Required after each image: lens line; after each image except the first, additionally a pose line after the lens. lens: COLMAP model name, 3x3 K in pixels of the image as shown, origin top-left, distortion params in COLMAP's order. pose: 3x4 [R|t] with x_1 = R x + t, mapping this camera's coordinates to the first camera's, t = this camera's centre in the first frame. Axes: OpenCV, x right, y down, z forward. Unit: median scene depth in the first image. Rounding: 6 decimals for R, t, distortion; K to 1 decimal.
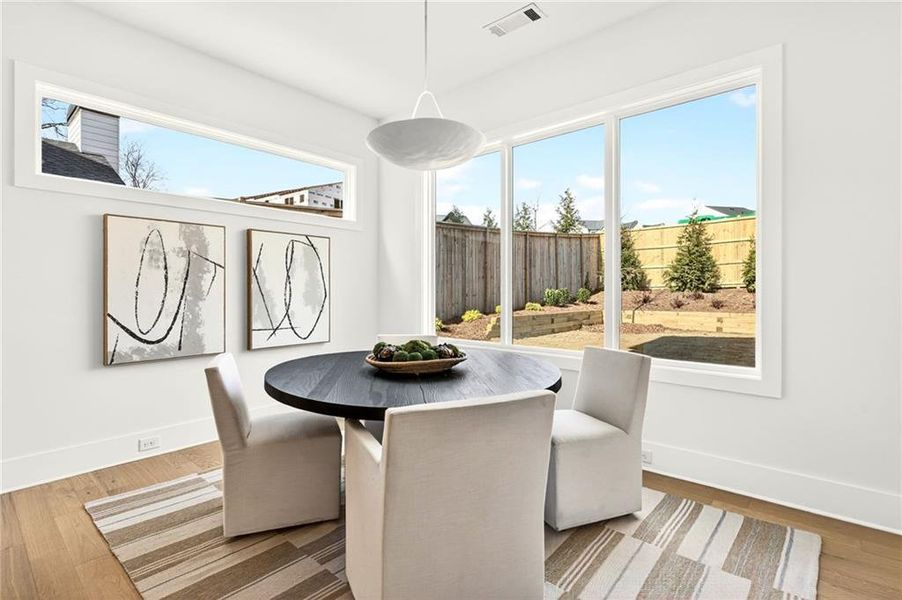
lens RADIAL K [[427.2, 0, 449.3], [0, 427.2, 295.1], [0, 0, 1]] dist [0.002068, -0.000609]
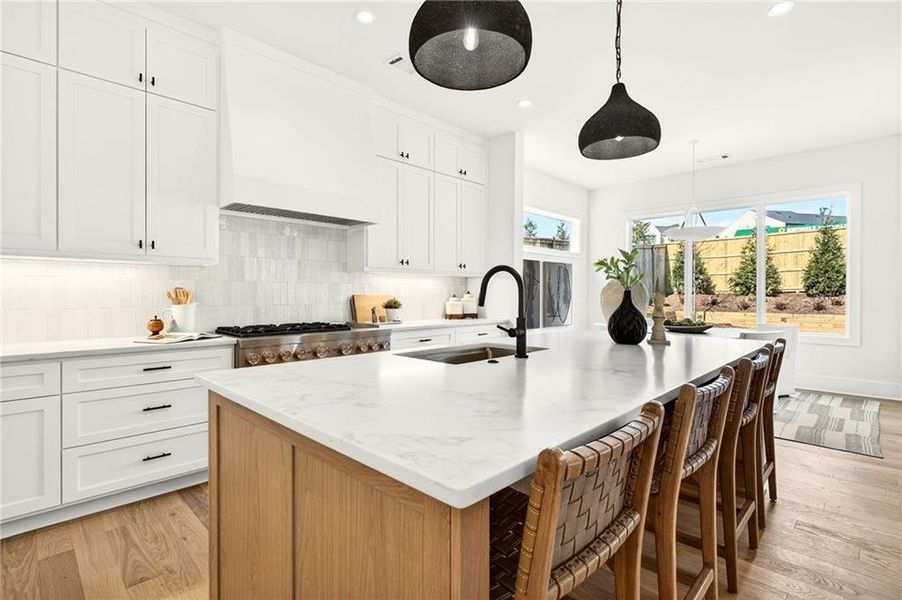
lens RADIAL K [[427.2, 0, 446.9], [0, 427.2, 295.8], [0, 0, 1]] dist [0.002068, -0.000609]
pose [[0.997672, 0.004308, -0.068061, -0.180685], [-0.004575, 0.999982, -0.003768, 0.000744], [0.068043, 0.004071, 0.997674, -0.202130]]
